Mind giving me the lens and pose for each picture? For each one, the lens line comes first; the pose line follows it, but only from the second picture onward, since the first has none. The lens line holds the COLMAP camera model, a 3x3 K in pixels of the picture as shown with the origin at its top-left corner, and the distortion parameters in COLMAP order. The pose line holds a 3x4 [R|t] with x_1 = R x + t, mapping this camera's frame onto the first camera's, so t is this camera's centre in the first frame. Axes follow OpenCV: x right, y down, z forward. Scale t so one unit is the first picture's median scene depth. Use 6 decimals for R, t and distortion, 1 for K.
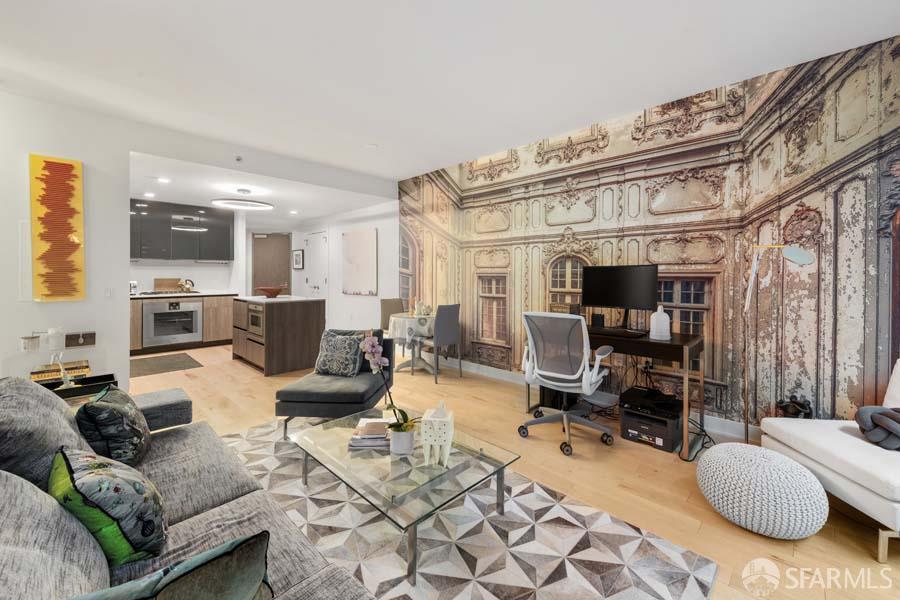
lens RADIAL K [[360.9, 0, 451.8], [0, 360.9, 275.3], [0, 0, 1]] dist [0.013415, -0.000106]
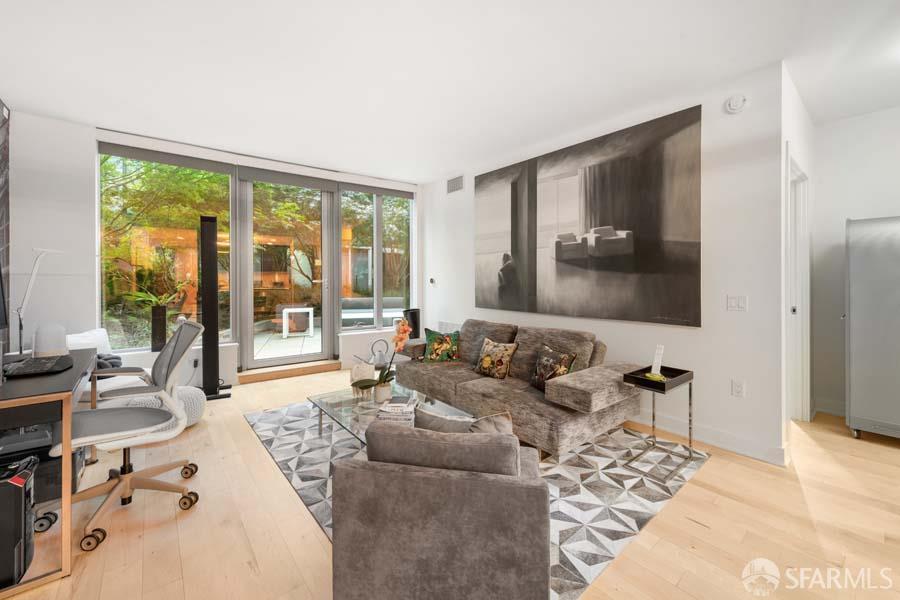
lens RADIAL K [[360.9, 0, 451.8], [0, 360.9, 275.3], [0, 0, 1]] dist [0.013415, -0.000106]
pose [[-0.994491, -0.000575, 0.104818, -0.193371], [-0.001246, 0.999979, -0.006335, -0.003671], [-0.104812, -0.006431, -0.994471, 0.819632]]
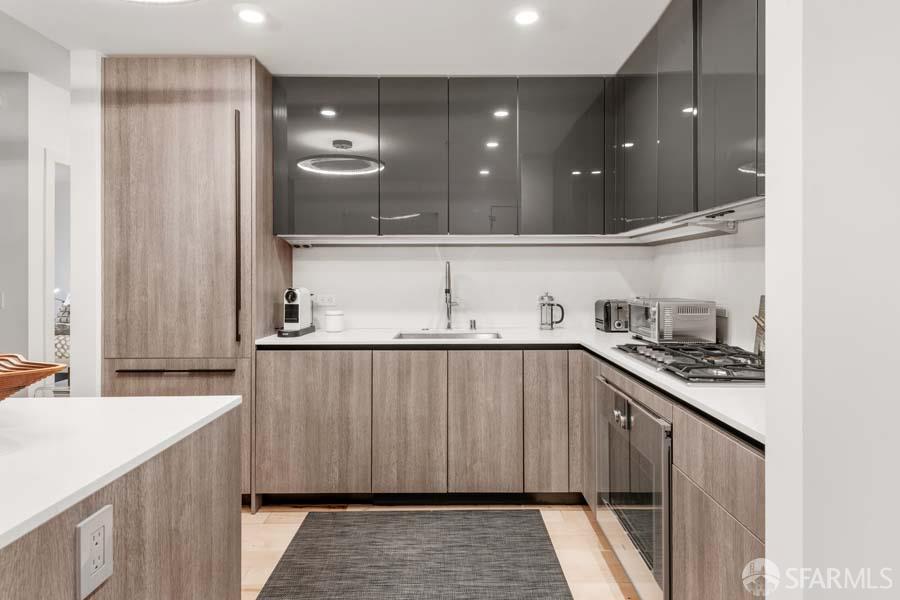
lens RADIAL K [[504.4, 0, 453.7], [0, 504.4, 270.3], [0, 0, 1]] dist [0.015657, -0.000557]
pose [[-0.709438, -0.006622, -0.704737, -0.463420], [-0.002371, 0.999973, -0.007009, -0.006600], [0.704764, -0.003302, -0.709434, 1.190554]]
